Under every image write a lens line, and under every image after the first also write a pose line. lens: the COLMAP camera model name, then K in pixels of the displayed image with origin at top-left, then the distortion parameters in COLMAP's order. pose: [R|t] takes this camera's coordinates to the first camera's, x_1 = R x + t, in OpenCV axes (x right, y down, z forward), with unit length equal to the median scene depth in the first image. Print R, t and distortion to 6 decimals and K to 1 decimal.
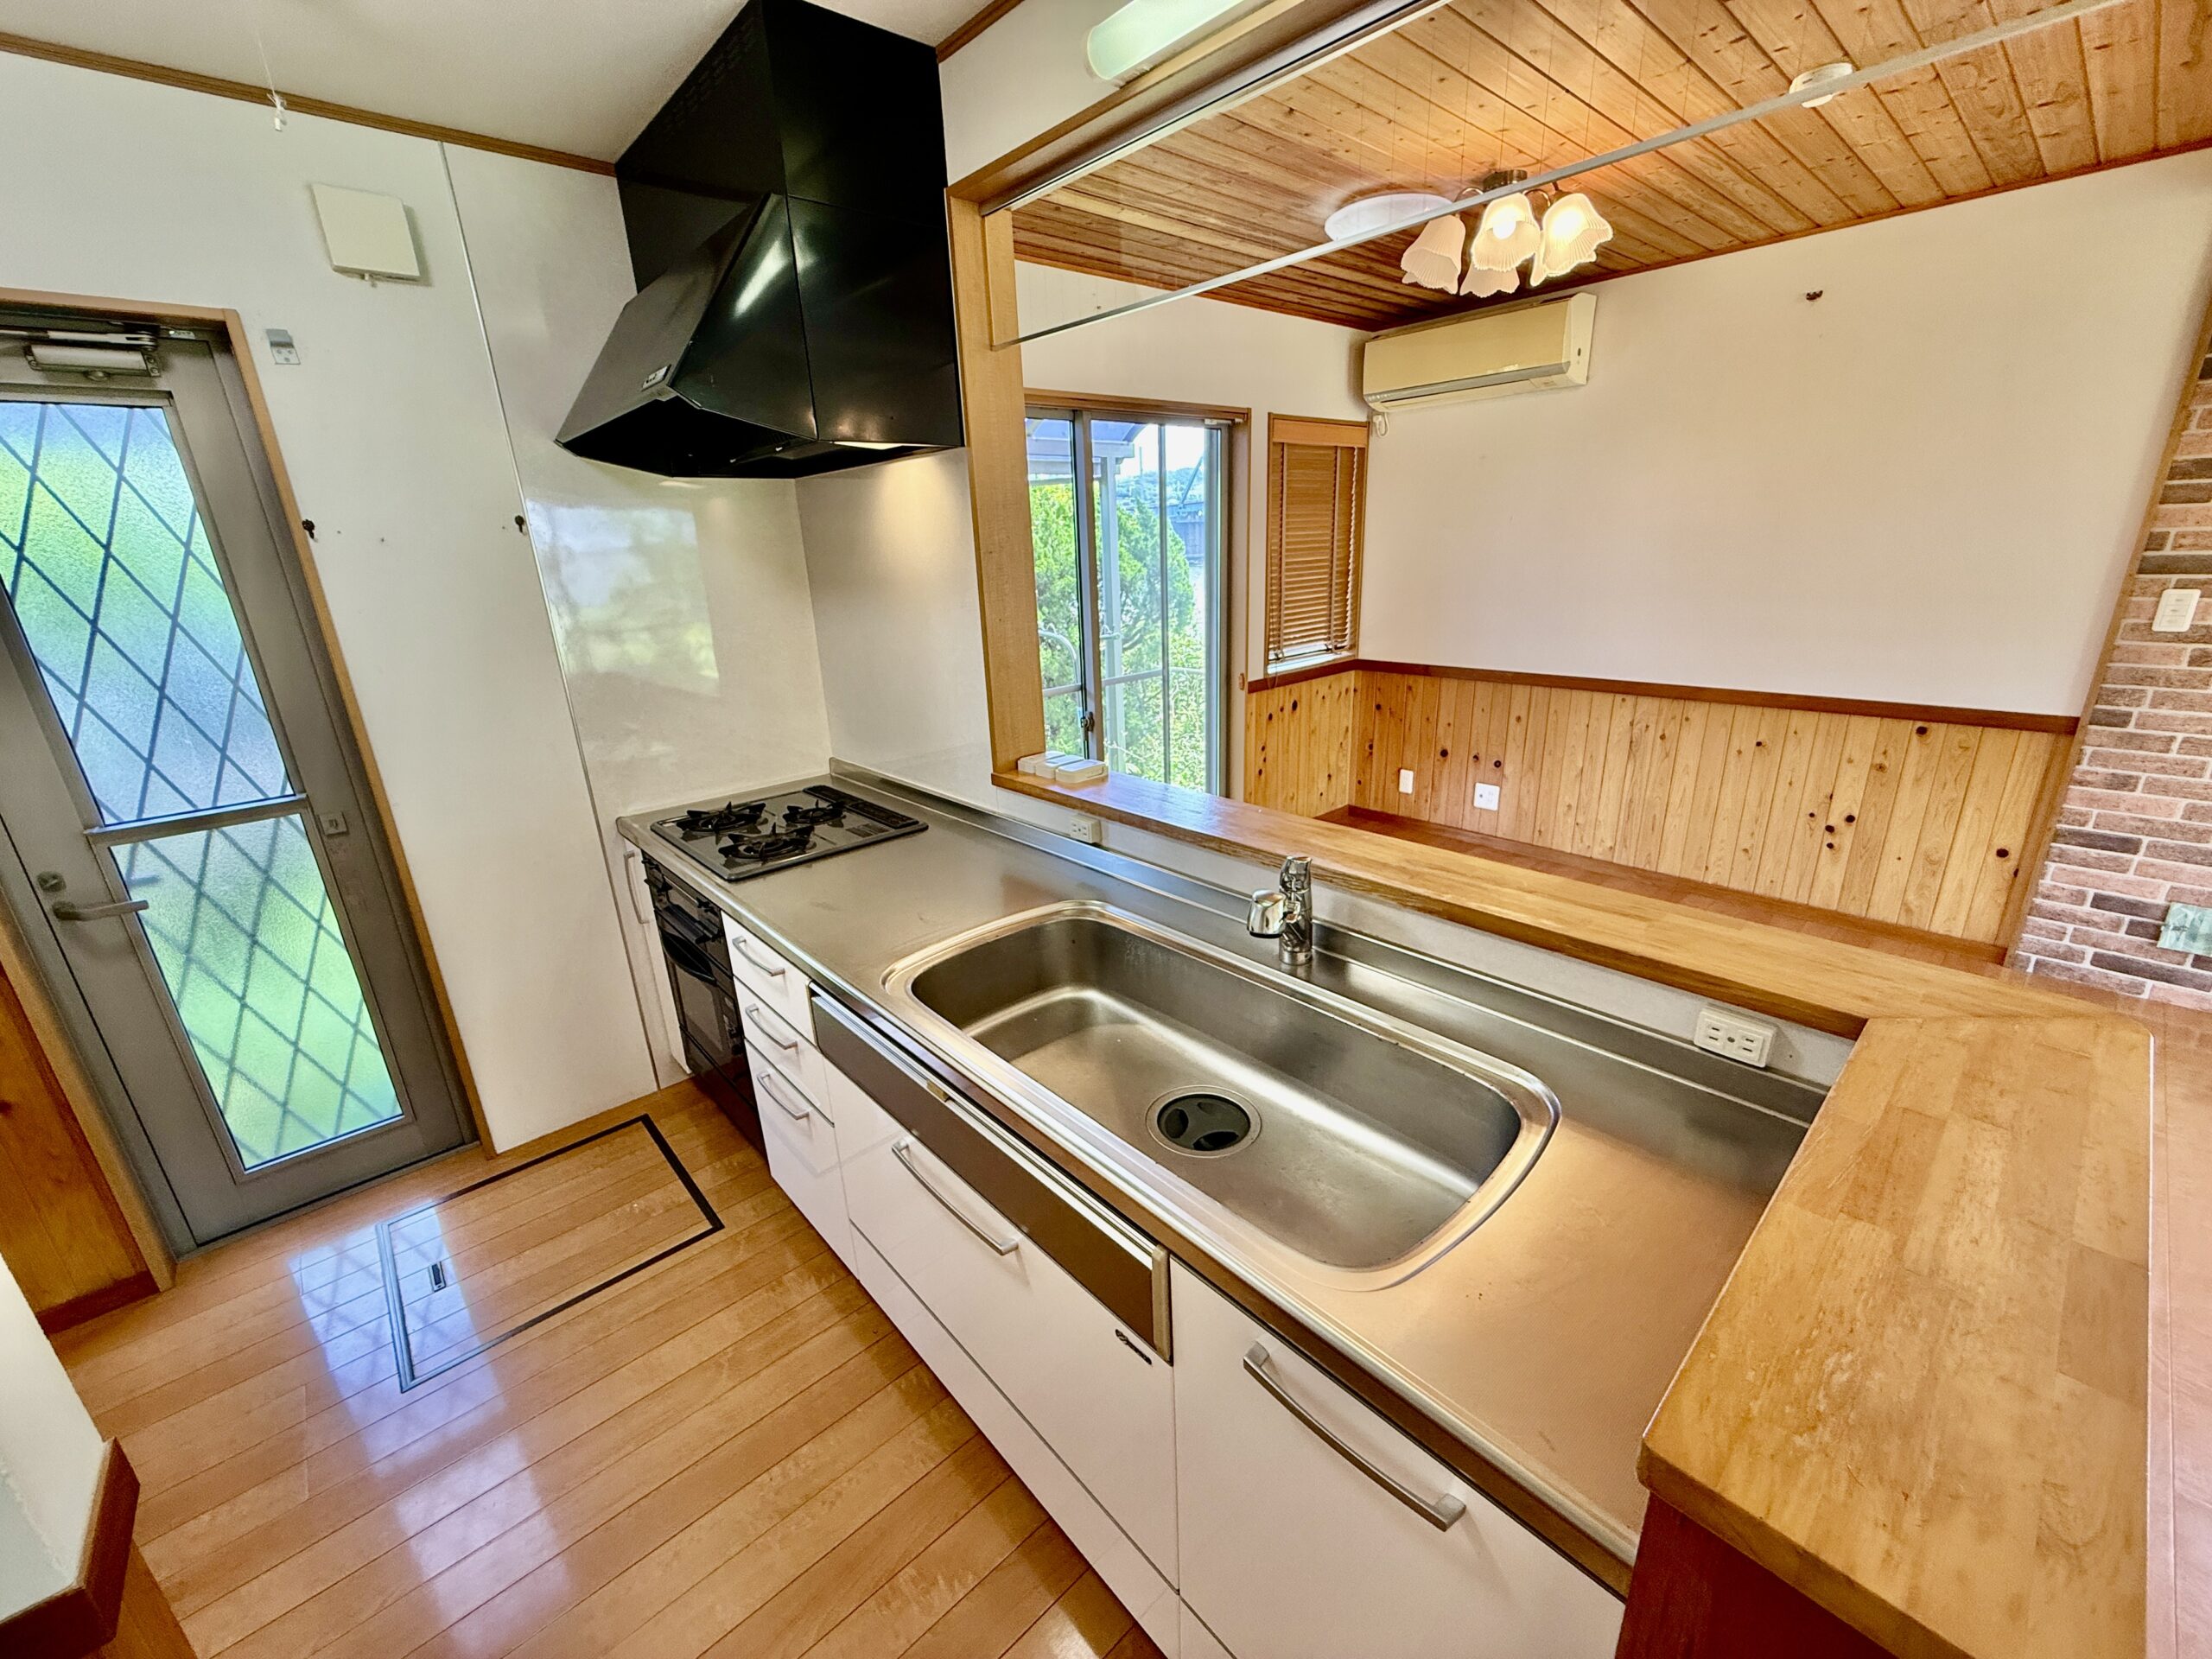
lens RADIAL K [[881.2, 0, 1098.1], [0, 881.2, 827.3], [0, 0, 1]] dist [-0.000705, 0.000633]
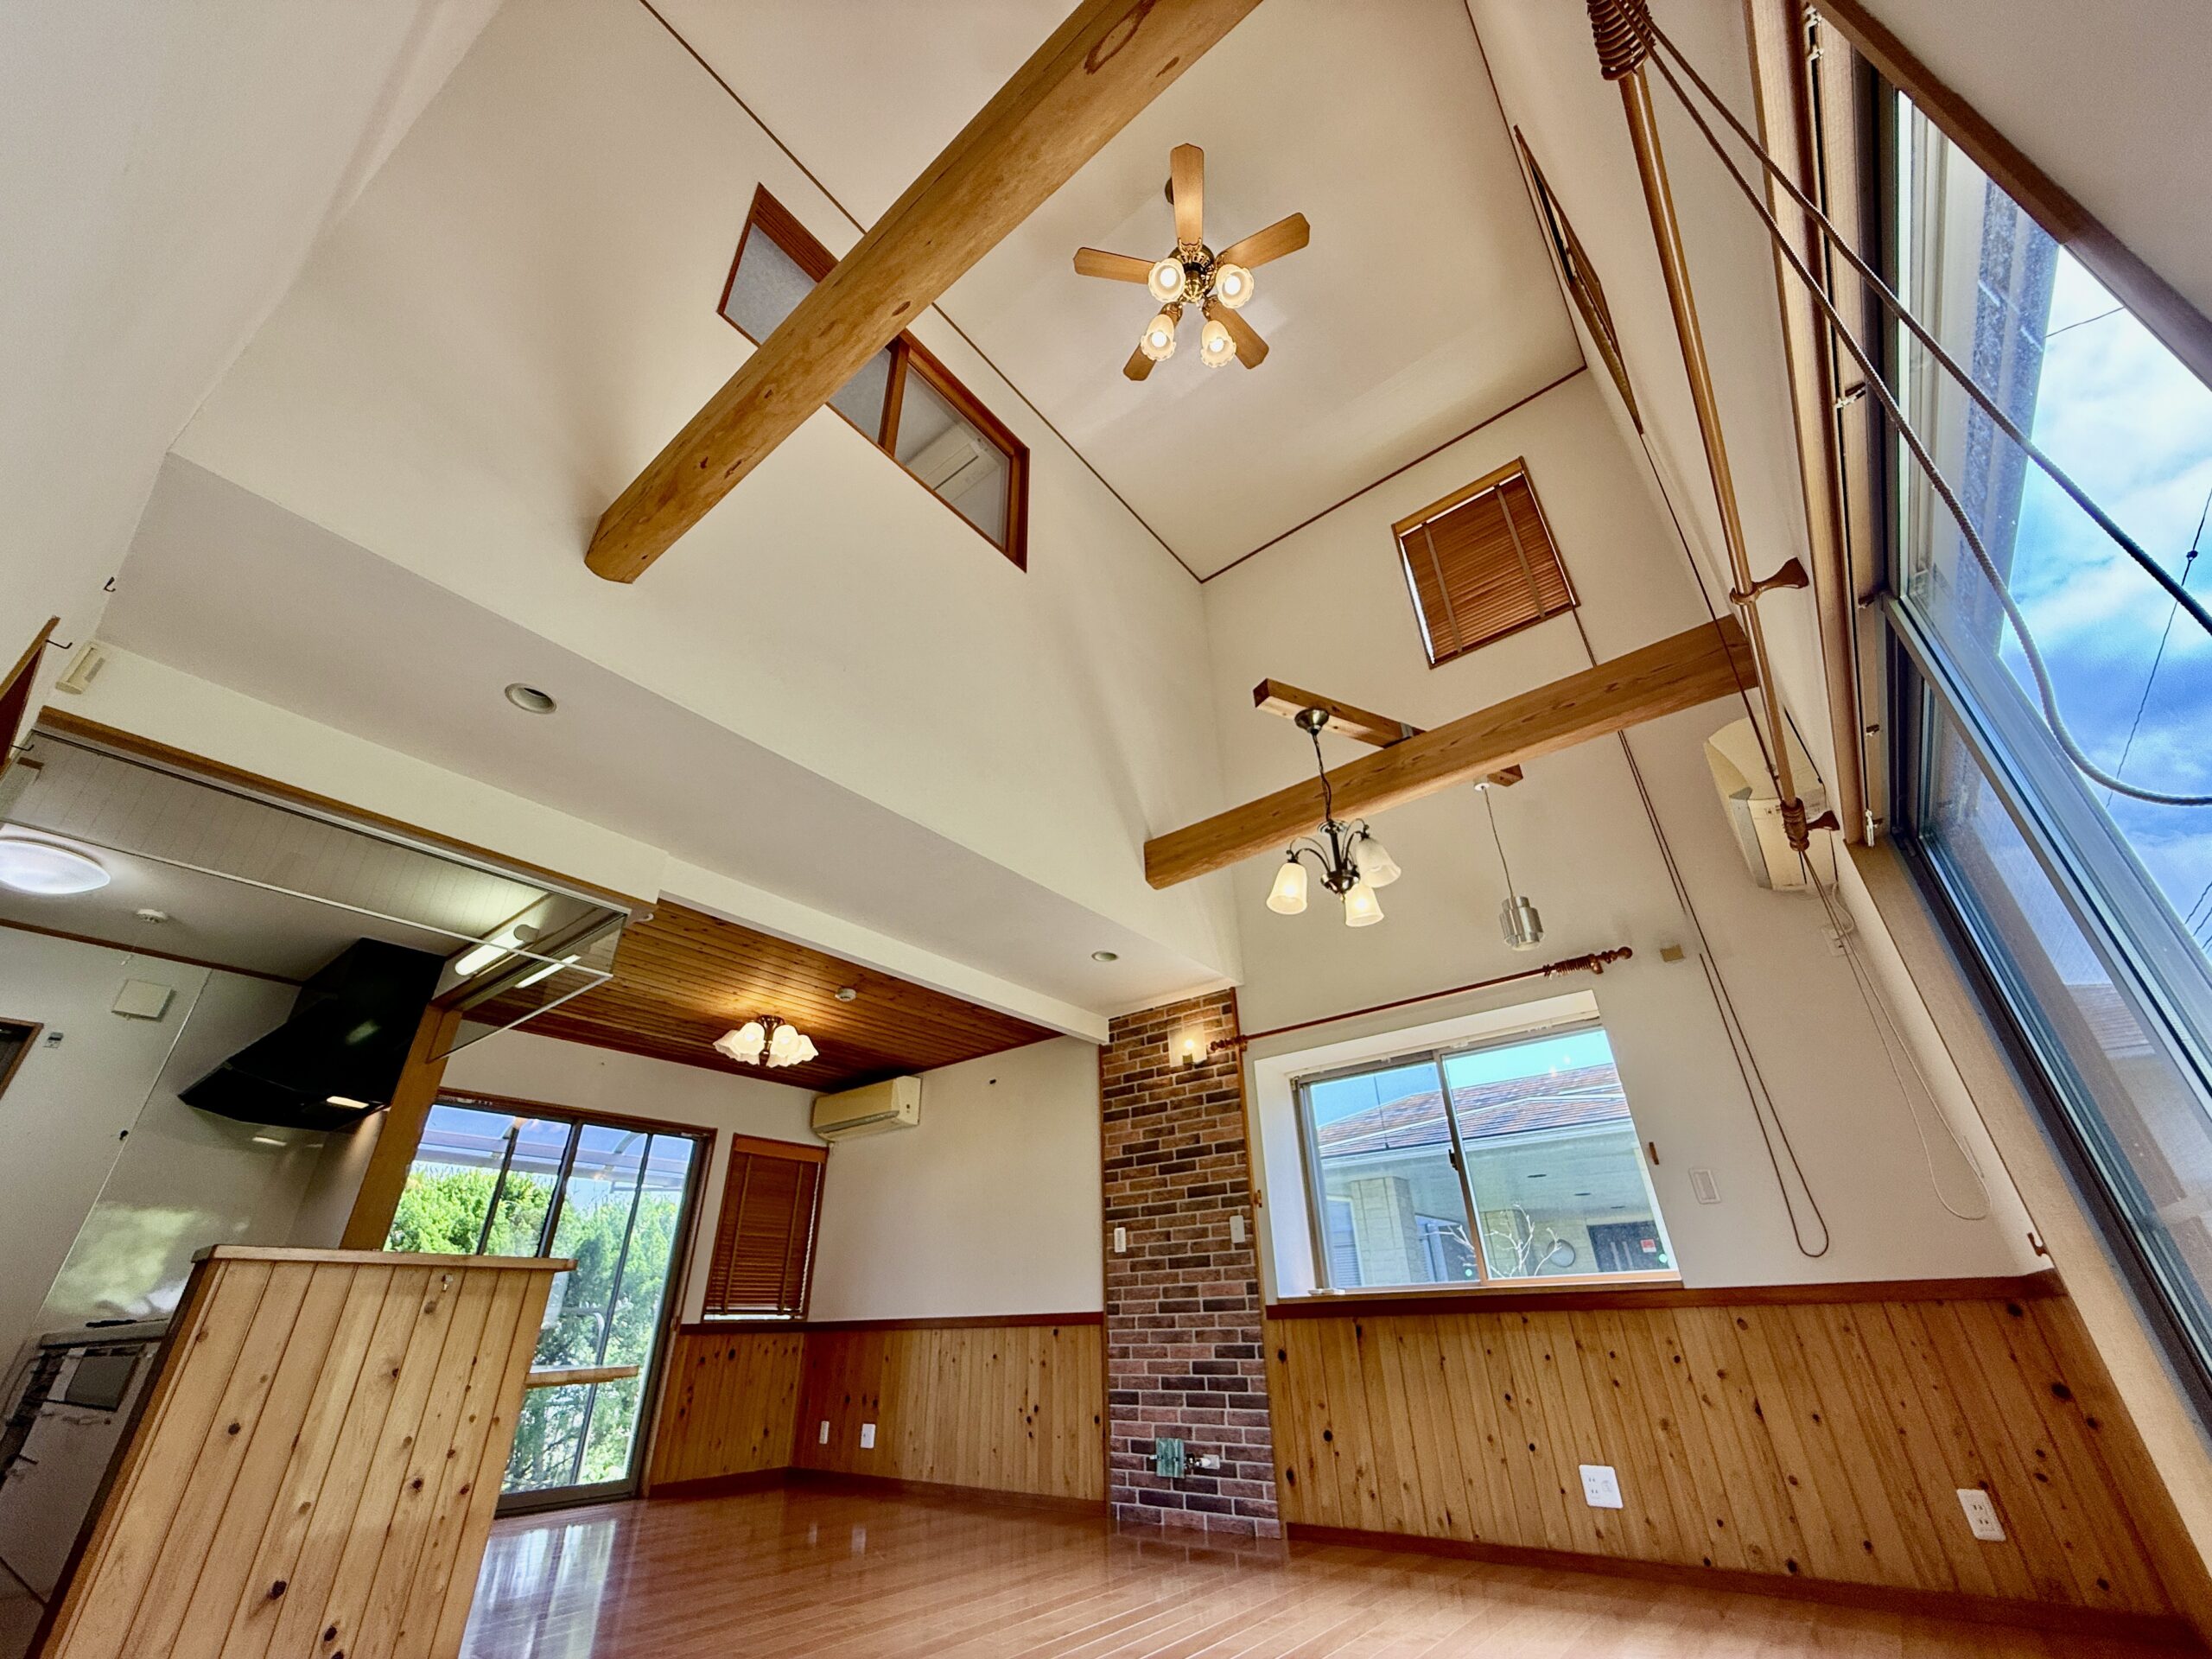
lens RADIAL K [[881.2, 0, 1101.5], [0, 881.2, 830.9], [0, 0, 1]] dist [-0.000705, 0.000633]
pose [[0.985751, 0.099664, 0.135509, 0.728035], [0.034302, 0.669554, -0.741971, 0.463774], [-0.164679, 0.736047, 0.656594, -0.702050]]
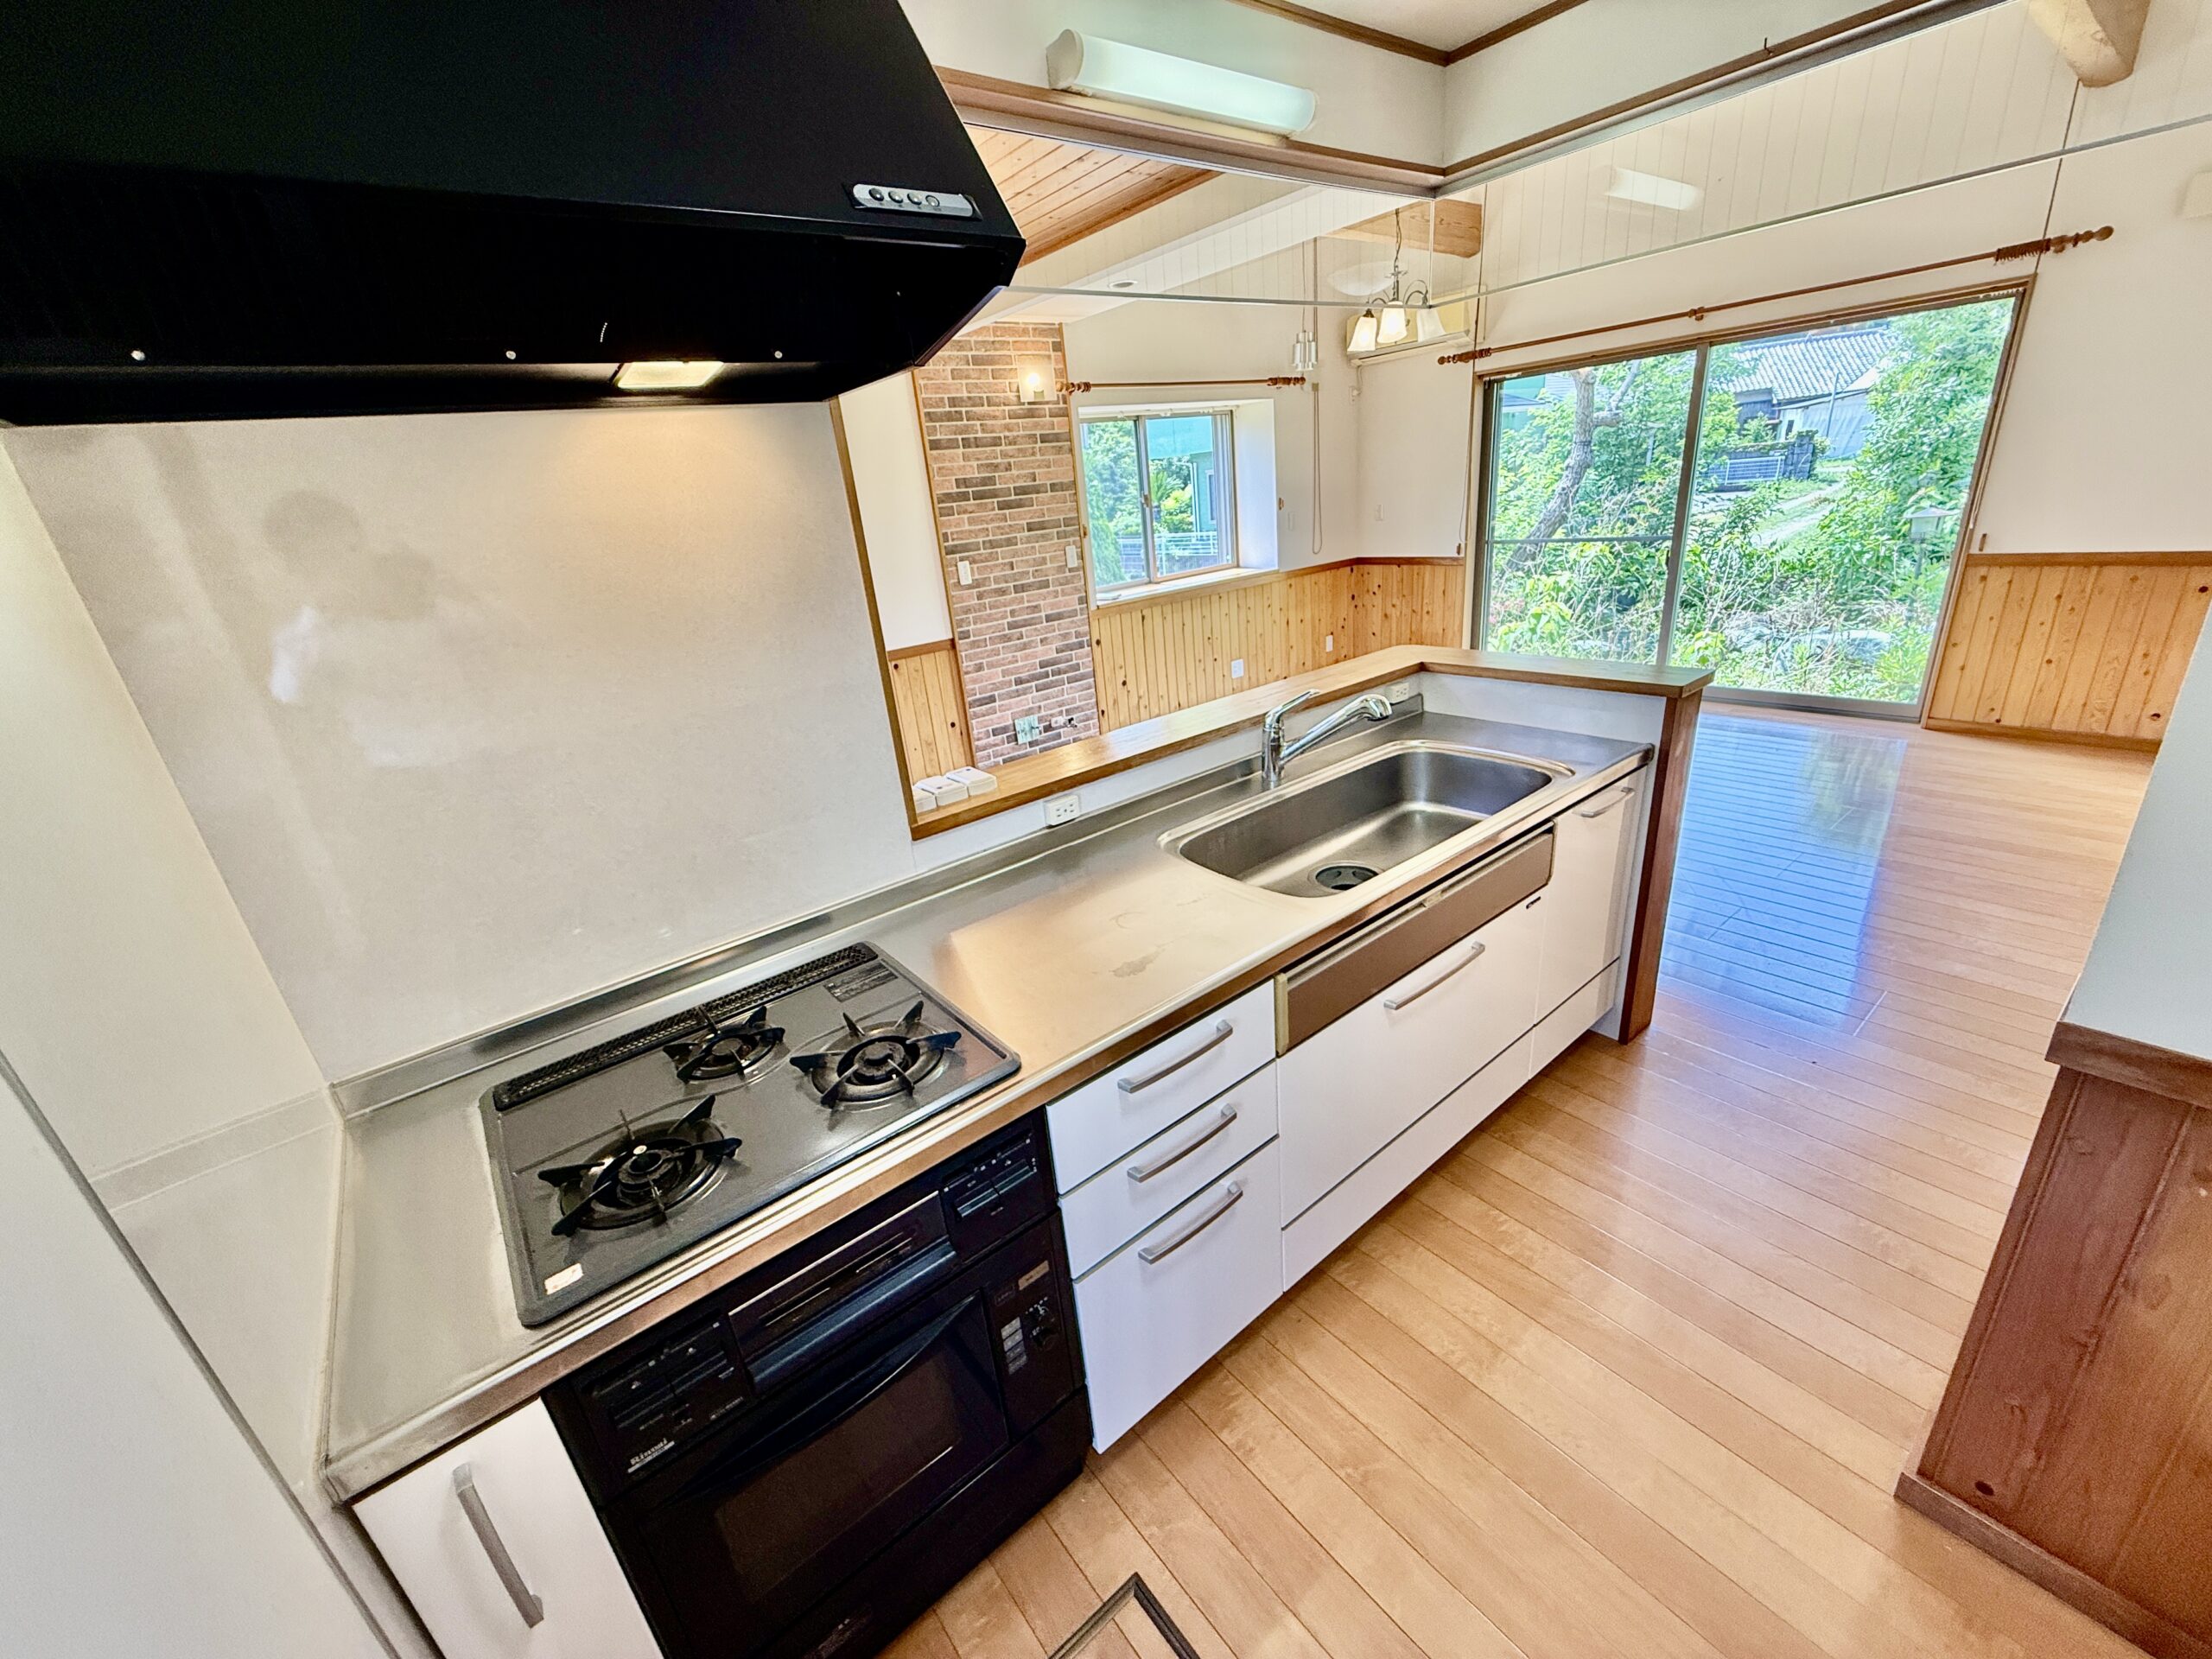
lens RADIAL K [[881.2, 0, 1103.0], [0, 881.2, 826.2], [0, 0, 1]] dist [-0.000705, 0.000633]
pose [[0.068411, -0.325254, 0.943149, -0.587803], [0.401593, 0.874368, 0.272404, -0.143052], [-0.913260, 0.360126, 0.190436, 0.487602]]
